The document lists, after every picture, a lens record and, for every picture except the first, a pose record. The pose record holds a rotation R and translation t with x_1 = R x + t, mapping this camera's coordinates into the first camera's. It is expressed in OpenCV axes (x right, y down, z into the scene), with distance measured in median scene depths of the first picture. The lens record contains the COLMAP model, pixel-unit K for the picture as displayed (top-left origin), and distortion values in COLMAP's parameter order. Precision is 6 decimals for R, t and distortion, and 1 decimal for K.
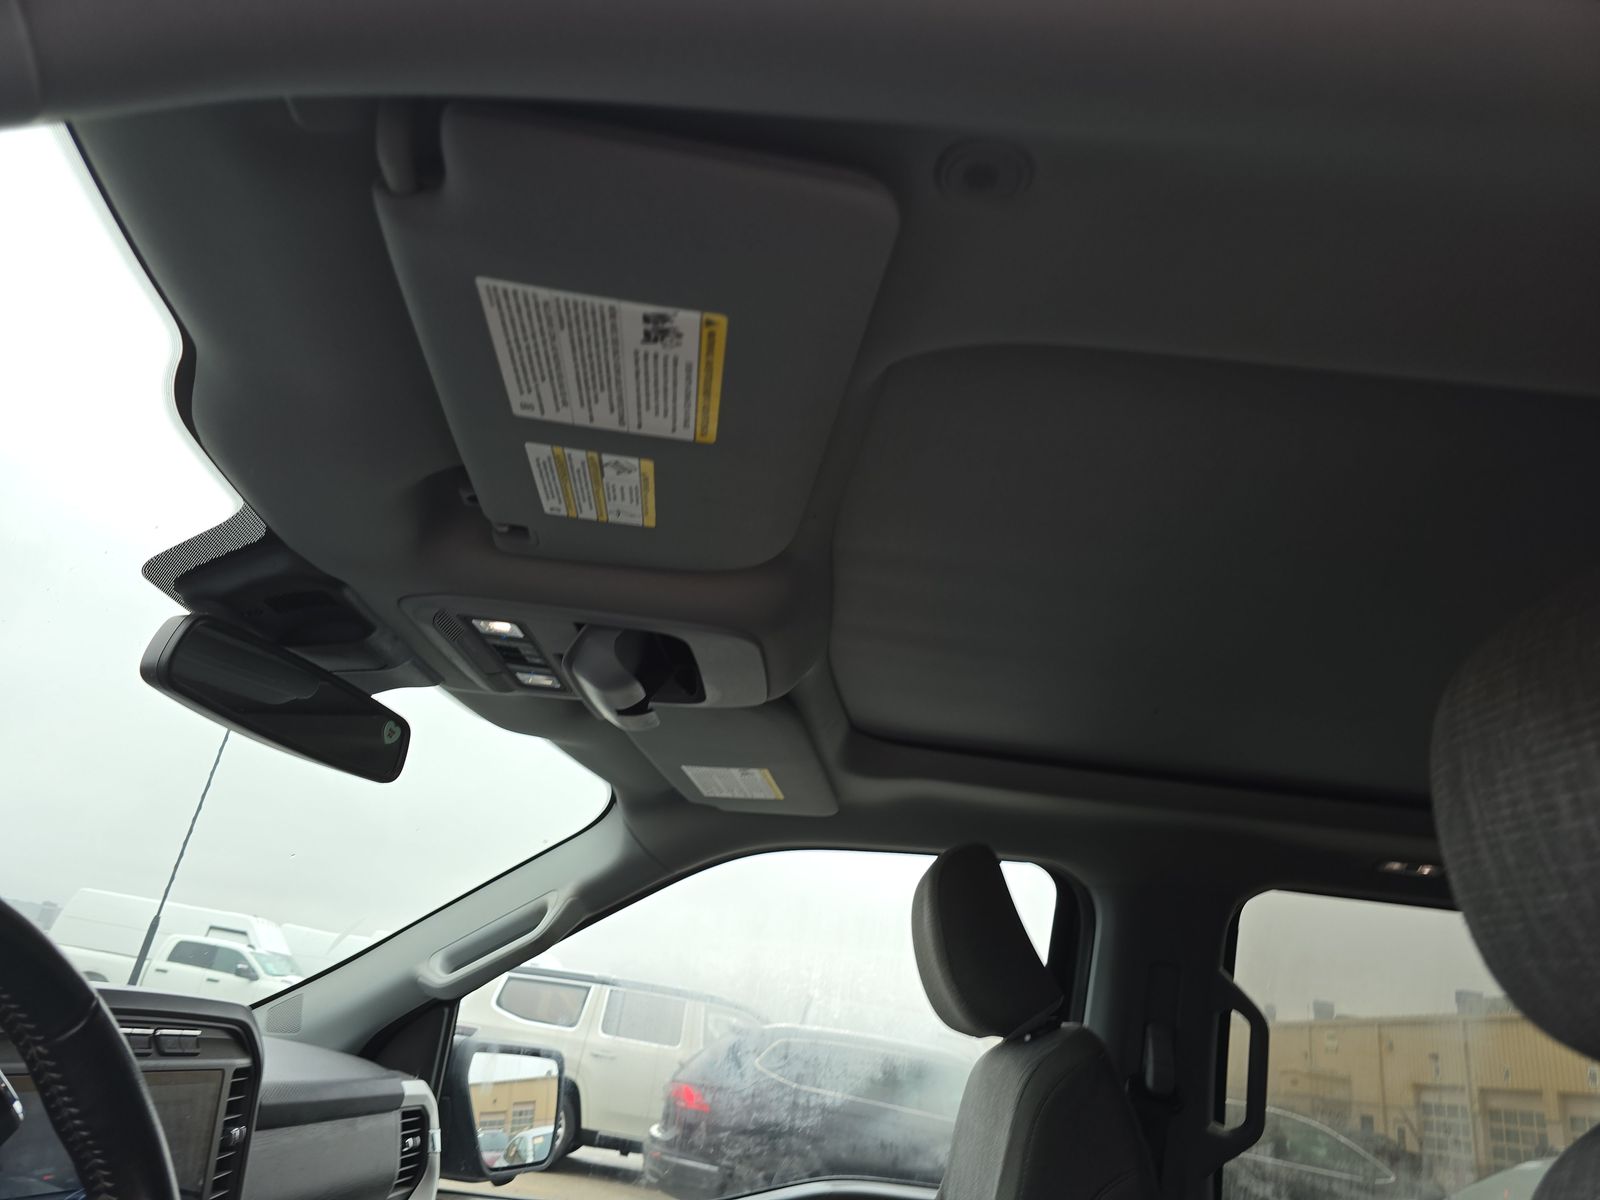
lens RADIAL K [[1118.1, 0, 805.3], [0, 1118.1, 588.8], [0, 0, 1]] dist [0.041335, -0.024706]
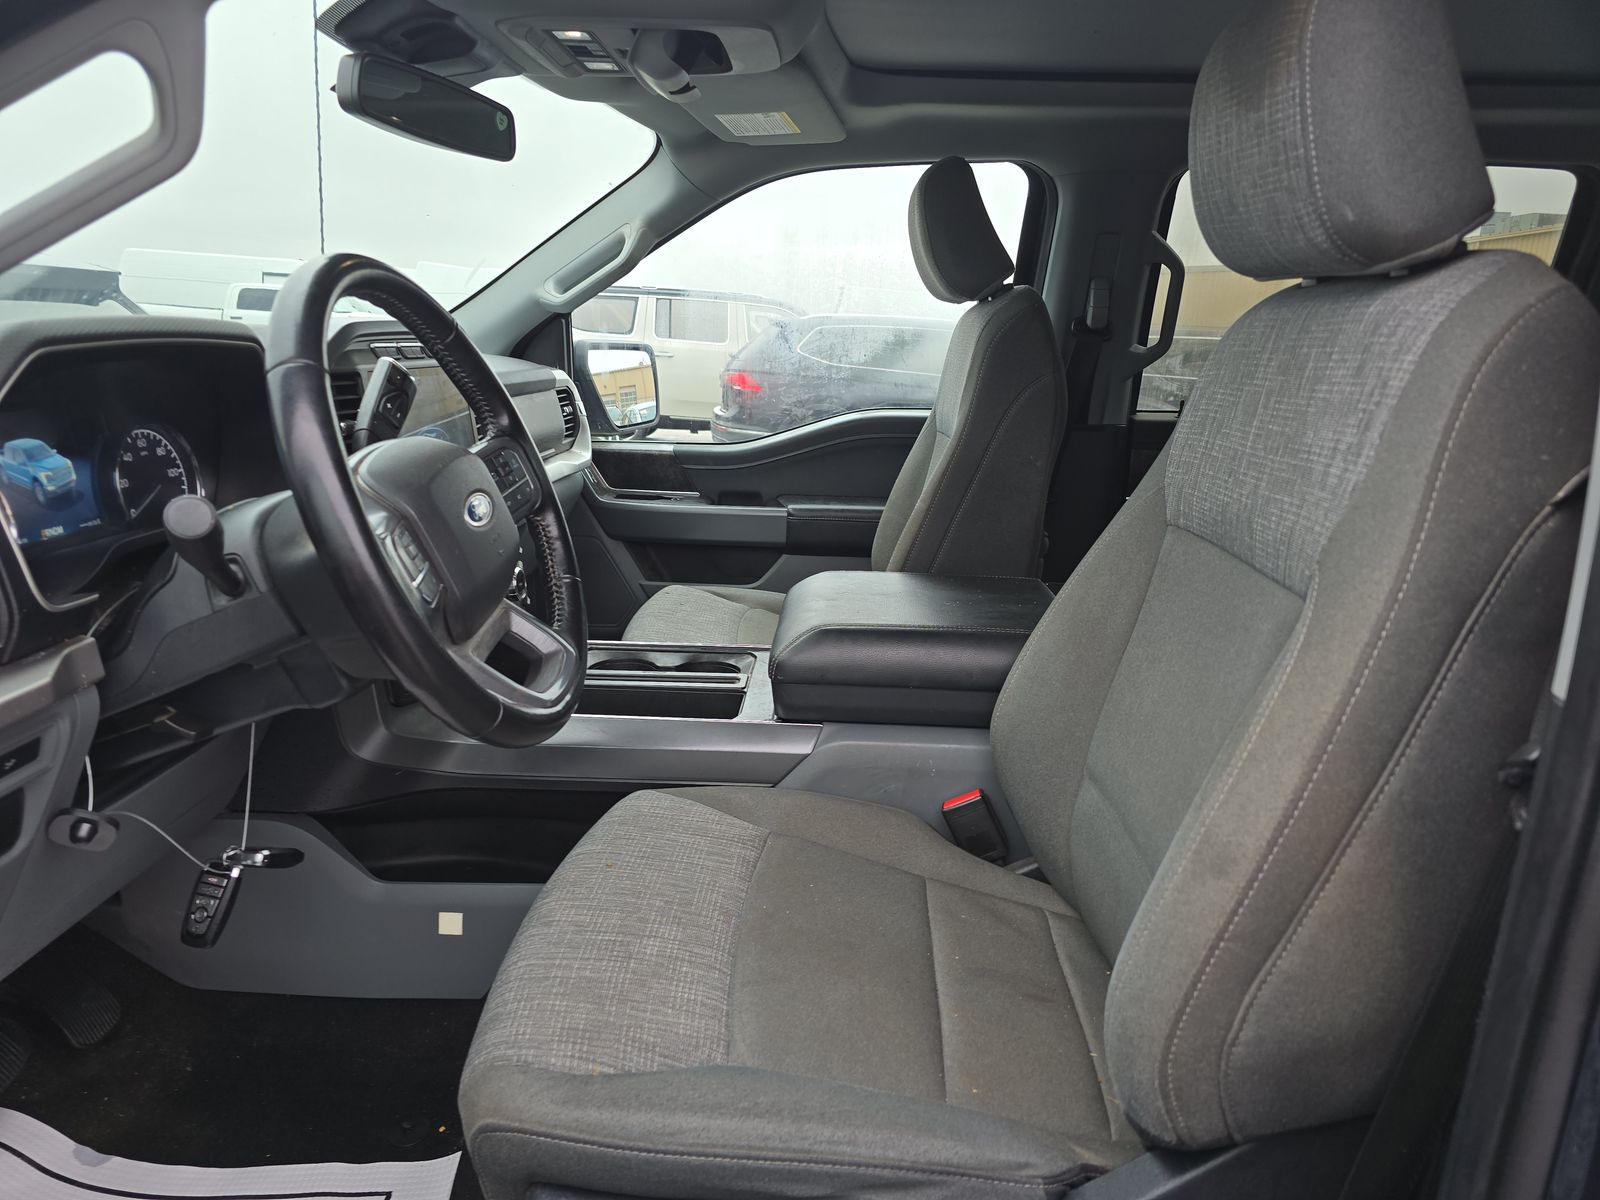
lens RADIAL K [[1118.1, 0, 803.8], [0, 1118.1, 593.9], [0, 0, 1]] dist [0.041335, -0.024706]
pose [[0.995234, -0.081785, -0.053105, 0.009037], [0.097448, 0.814129, 0.572449, -0.109740], [-0.003583, -0.574896, 0.818219, -0.310136]]
